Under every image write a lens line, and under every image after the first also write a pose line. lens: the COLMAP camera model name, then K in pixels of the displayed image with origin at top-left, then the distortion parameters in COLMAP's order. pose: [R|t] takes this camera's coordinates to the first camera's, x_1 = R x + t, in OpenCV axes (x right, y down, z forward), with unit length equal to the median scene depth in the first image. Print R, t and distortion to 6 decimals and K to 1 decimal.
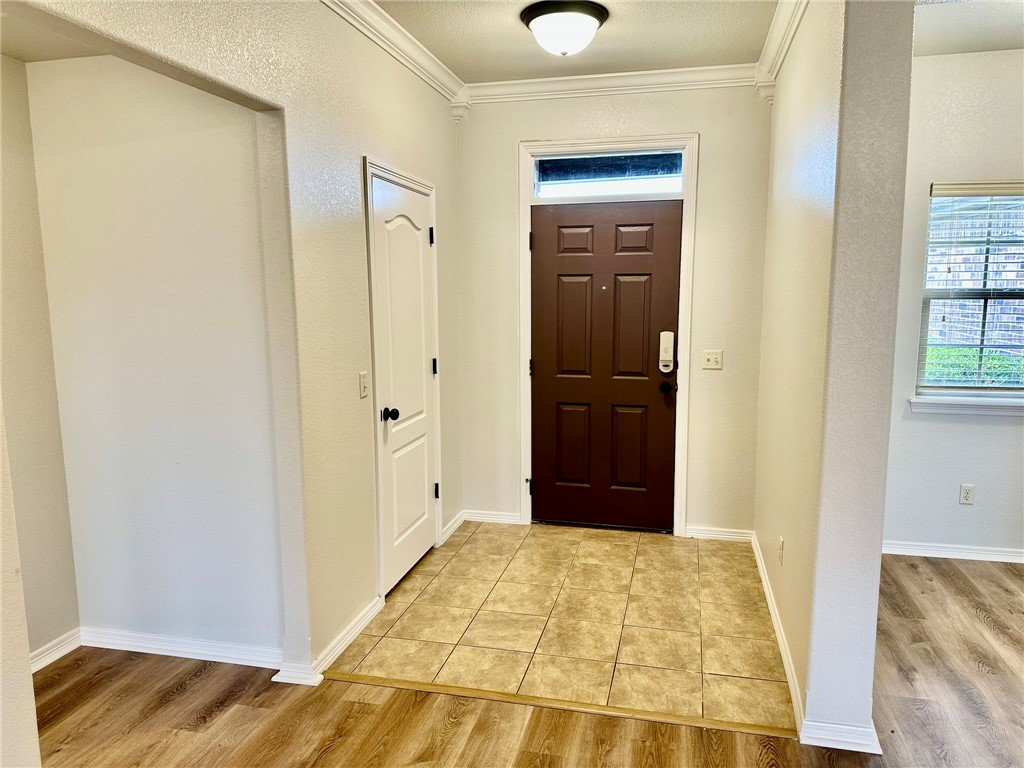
lens RADIAL K [[701.3, 0, 512.0], [0, 701.3, 384.0], [0, 0, 1]] dist [0.033144, 0.000725]
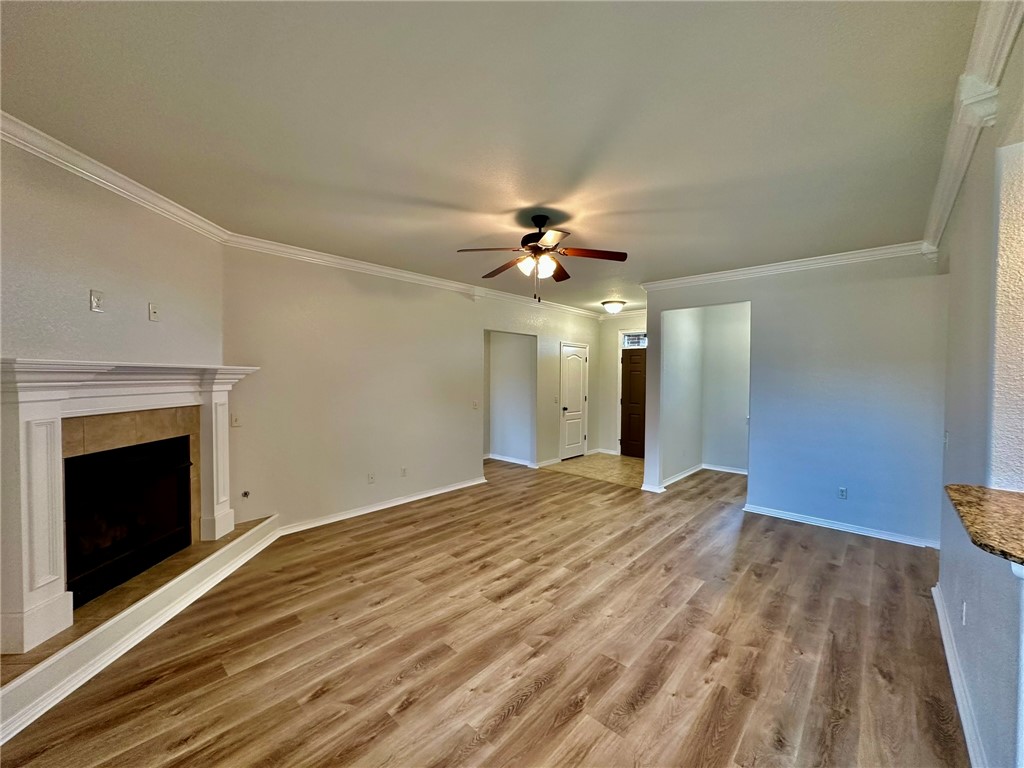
lens RADIAL K [[406.8, 0, 512.0], [0, 406.8, 384.0], [0, 0, 1]] dist [0.001267, -0.000068]
pose [[0.876205, 0.018969, -0.481564, 0.595446], [-0.074553, 0.992532, -0.096552, 0.137839], [0.476137, 0.120502, 0.871076, -0.981376]]
